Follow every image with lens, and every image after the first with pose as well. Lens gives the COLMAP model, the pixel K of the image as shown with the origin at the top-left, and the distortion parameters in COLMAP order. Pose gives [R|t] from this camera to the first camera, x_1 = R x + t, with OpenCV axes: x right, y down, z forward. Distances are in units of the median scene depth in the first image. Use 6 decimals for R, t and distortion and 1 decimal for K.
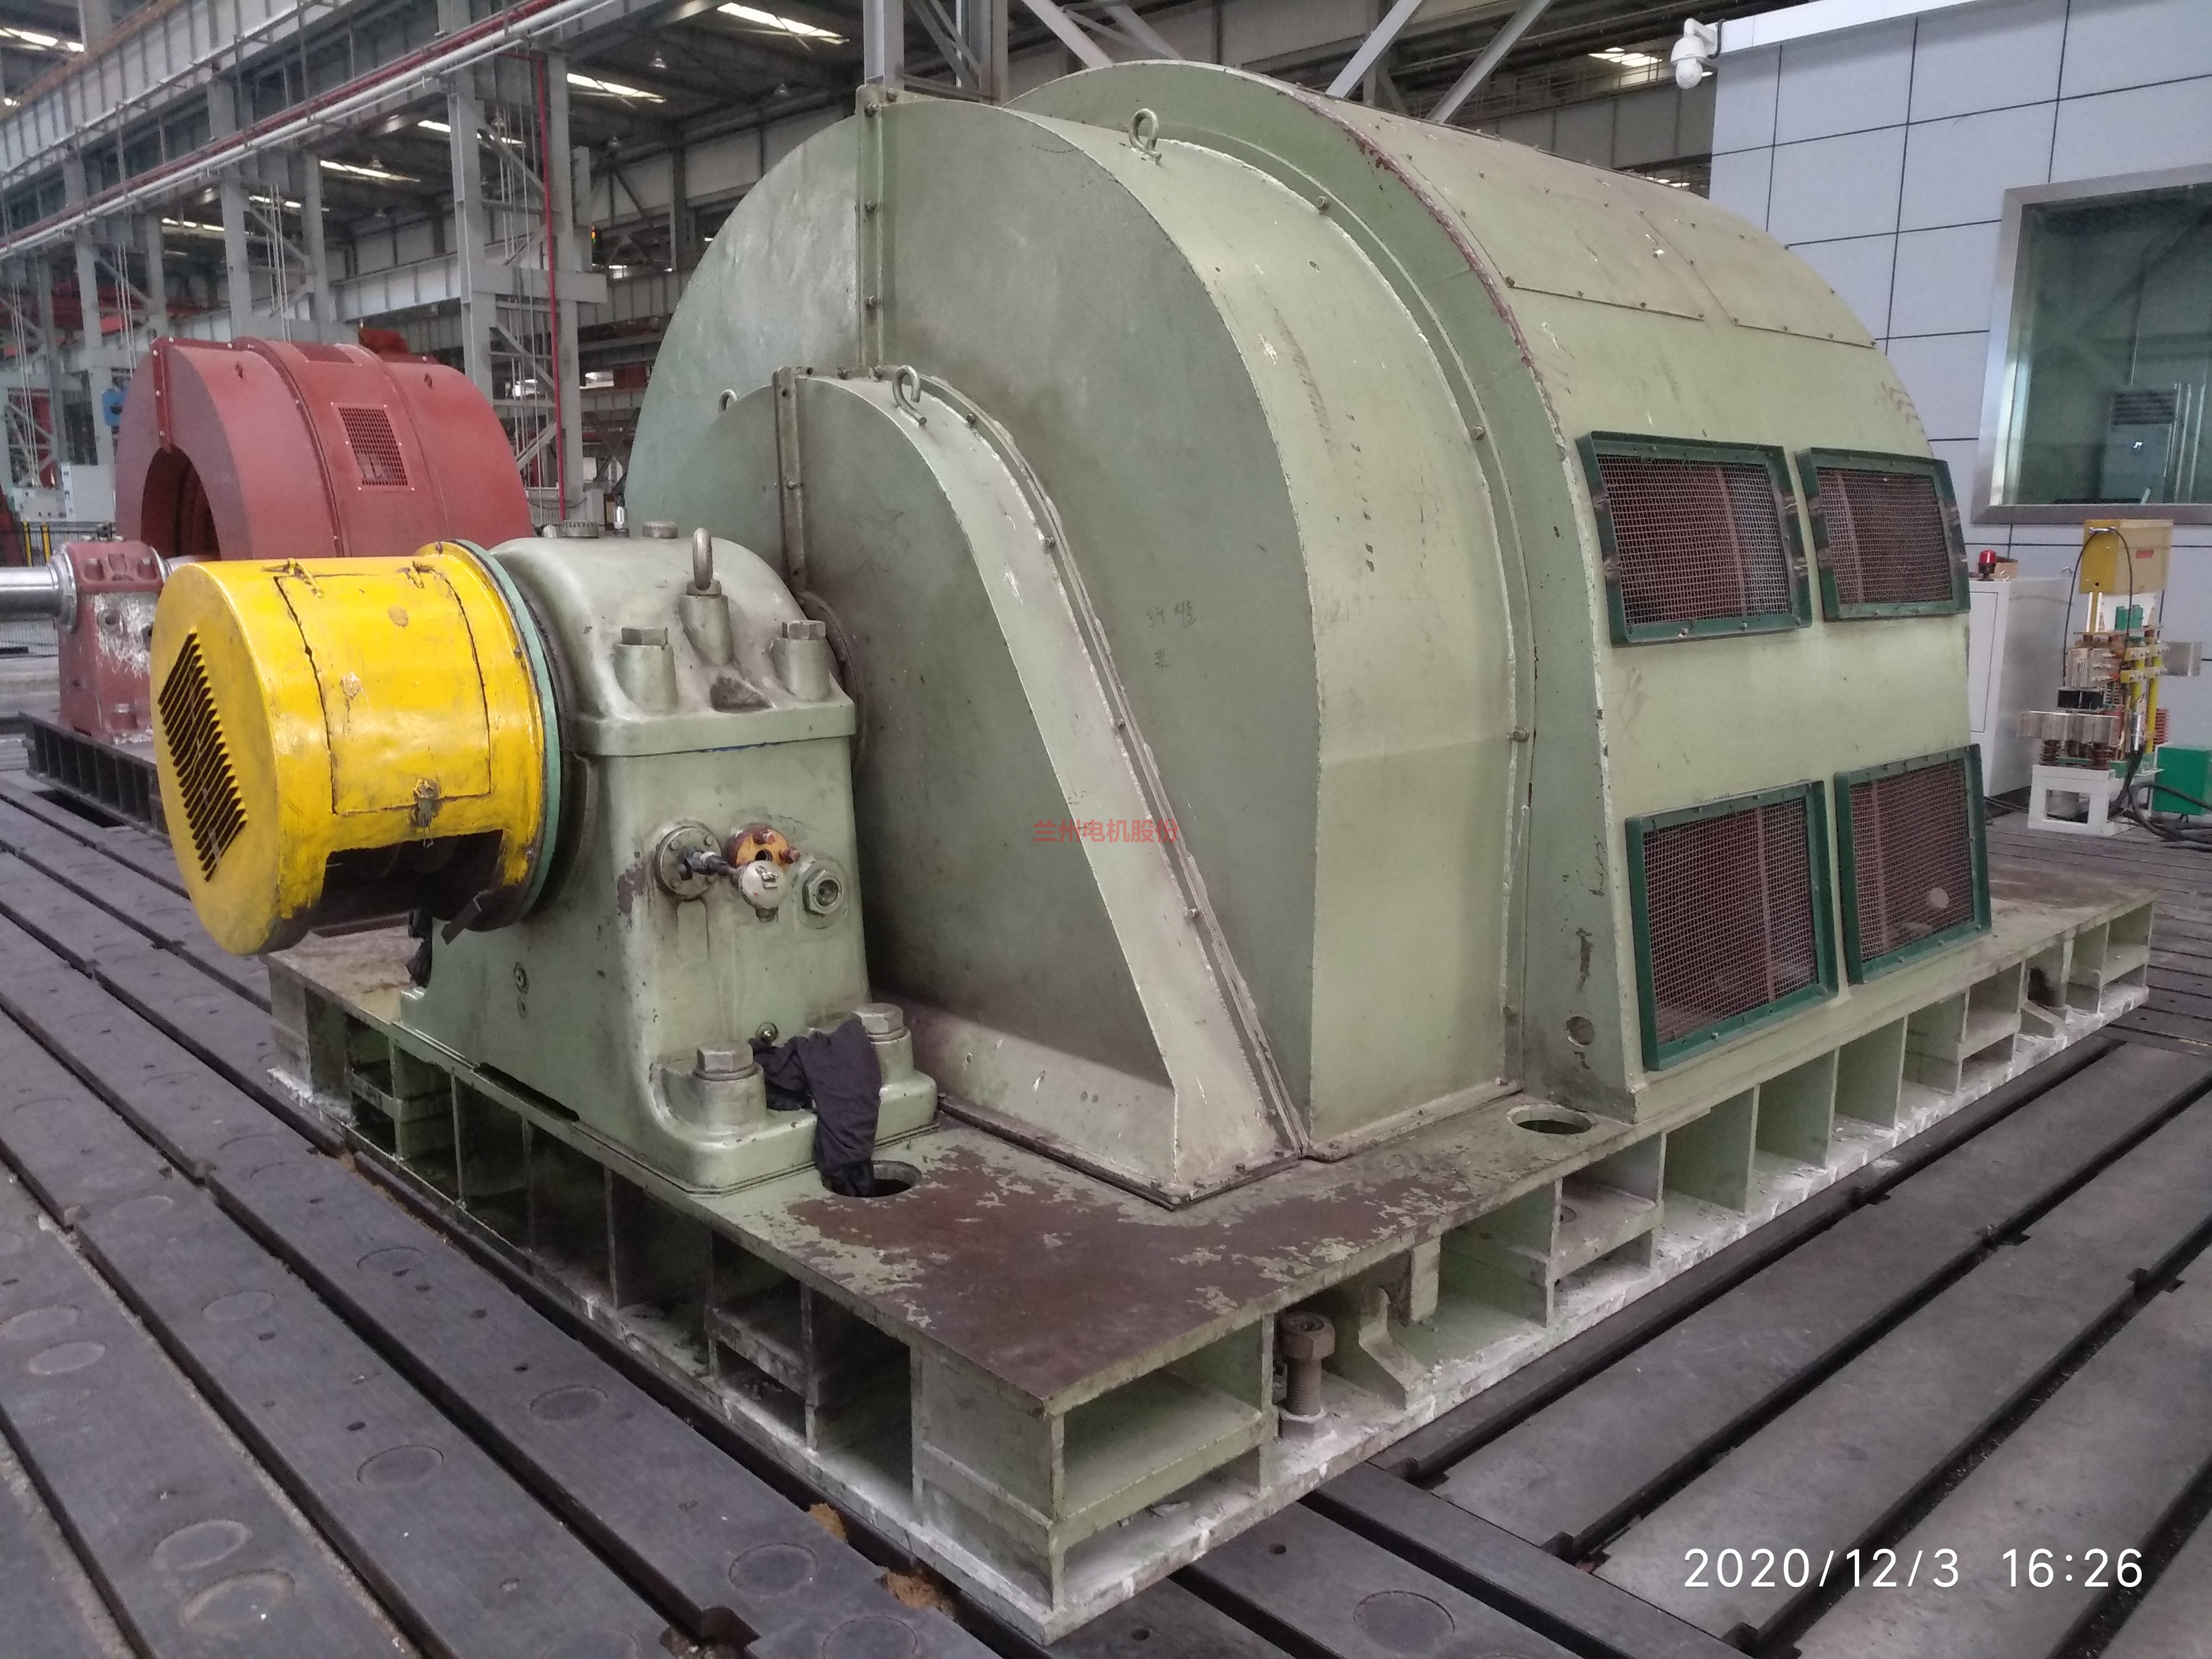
lens RADIAL K [[1707.9, 0, 1097.0], [0, 1707.9, 846.2], [0, 0, 1]] dist [-0.027211, 0.070615]
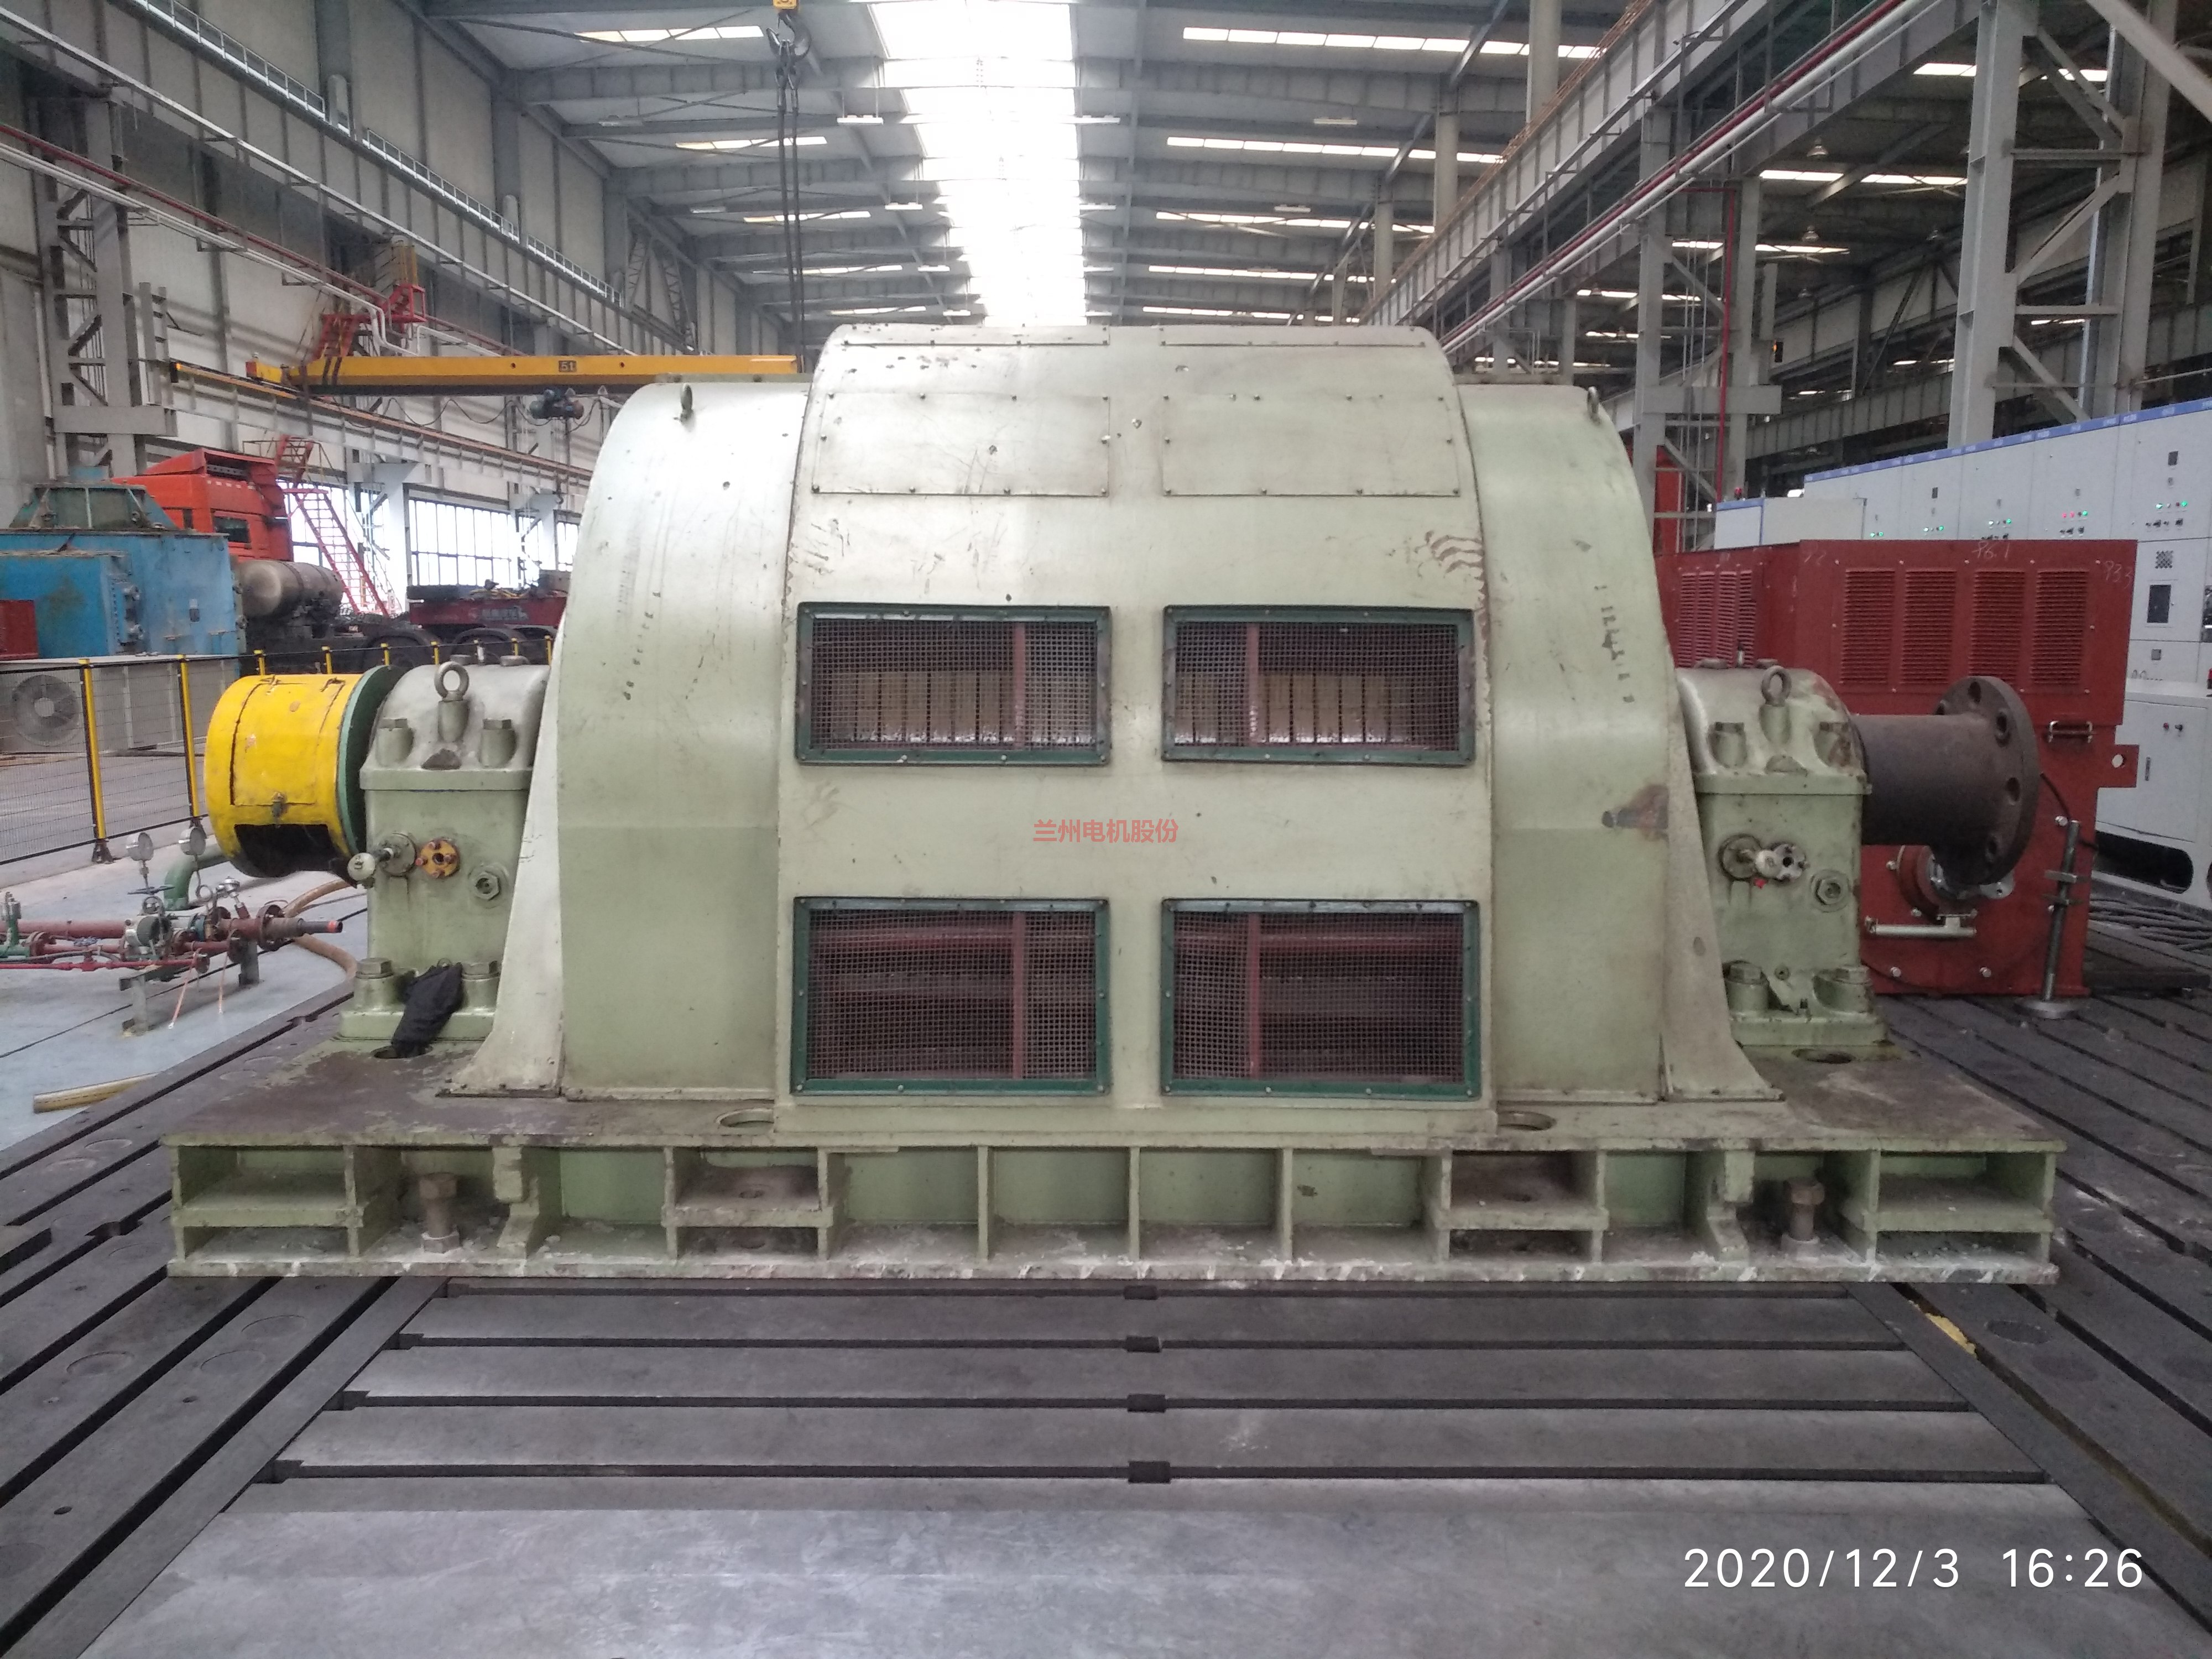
lens RADIAL K [[1707.9, 0, 1098.0], [0, 1707.9, 830.6], [0, 0, 1]] dist [-0.027211, 0.070615]
pose [[0.730019, 0.086052, -0.677987, 1.338352], [-0.131254, 0.991227, -0.015518, -0.074879], [0.670704, 0.100317, 0.734910, 0.194408]]
